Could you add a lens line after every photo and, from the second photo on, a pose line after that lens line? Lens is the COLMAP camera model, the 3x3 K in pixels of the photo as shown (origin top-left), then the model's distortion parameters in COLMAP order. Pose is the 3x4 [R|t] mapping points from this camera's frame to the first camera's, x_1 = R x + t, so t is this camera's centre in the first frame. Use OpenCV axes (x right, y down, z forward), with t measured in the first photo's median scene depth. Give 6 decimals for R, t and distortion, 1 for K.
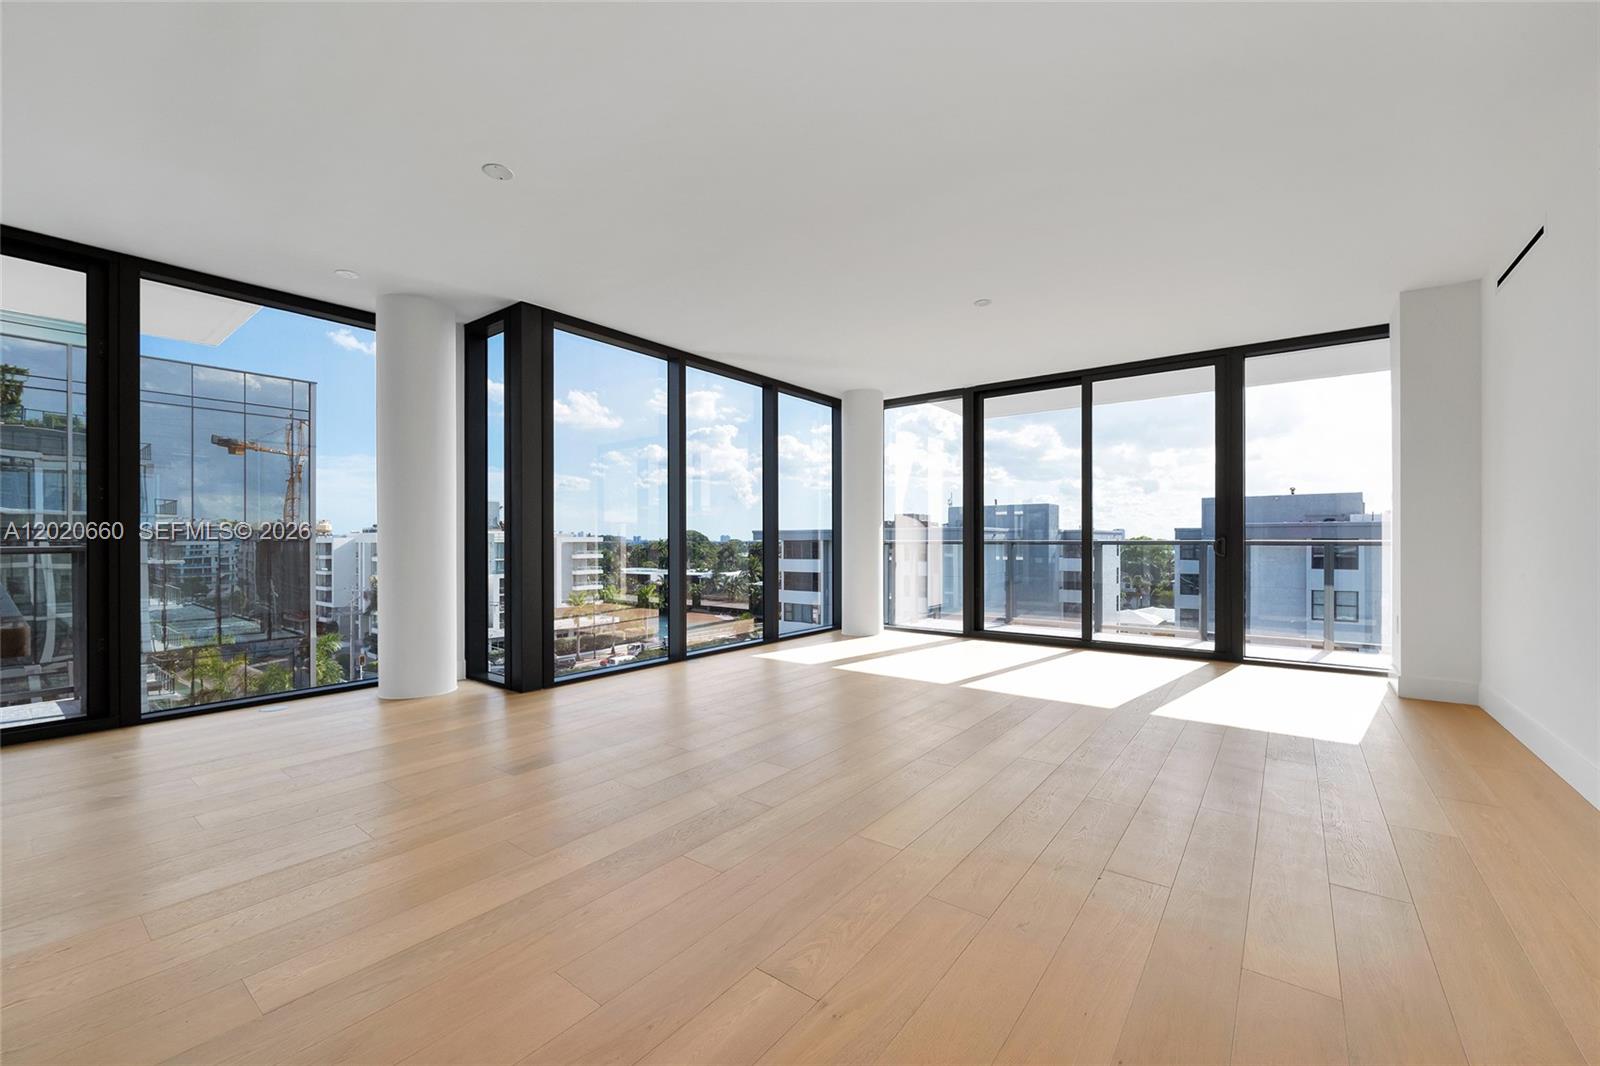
lens RADIAL K [[635.3, 0, 799.1], [0, 635.3, 537.2], [0, 0, 1]] dist [-0.004403, -0.000035]
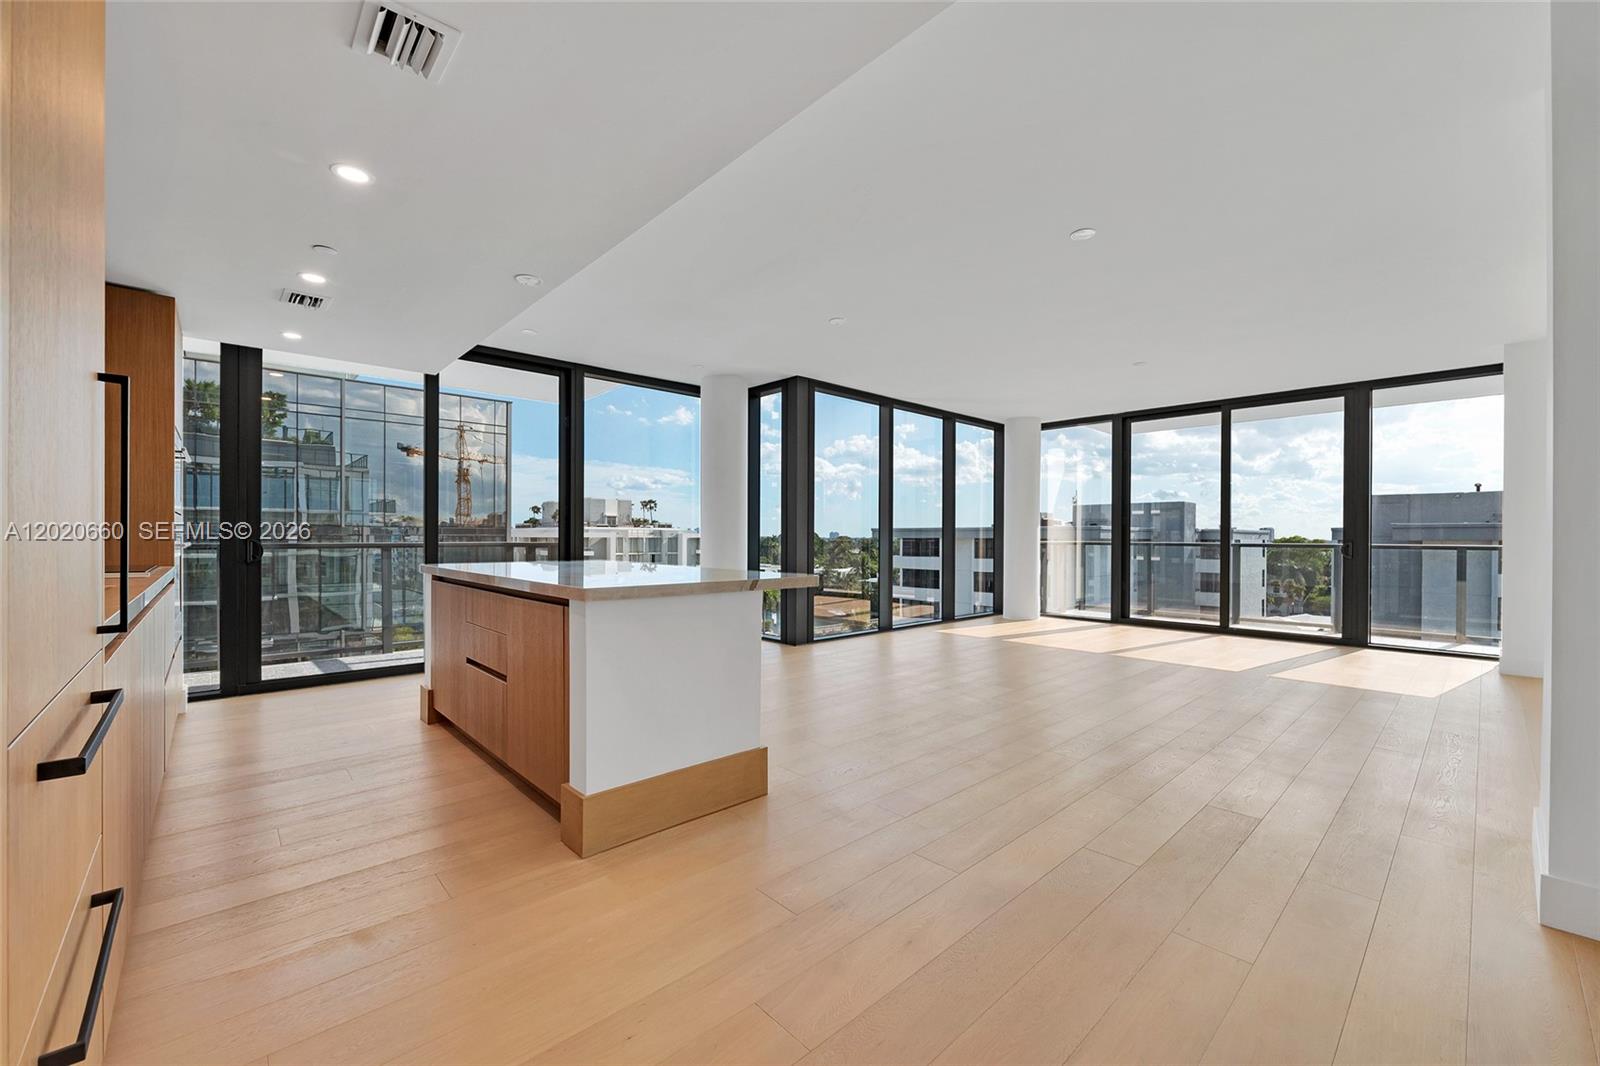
lens RADIAL K [[635.3, 0, 799.1], [0, 635.3, 537.2], [0, 0, 1]] dist [-0.004403, -0.000035]
pose [[0.985723, 0.007190, -0.168221, -0.110741], [-0.006341, 0.999964, 0.005580, -0.005879], [0.168256, -0.004433, 0.985733, -0.252847]]
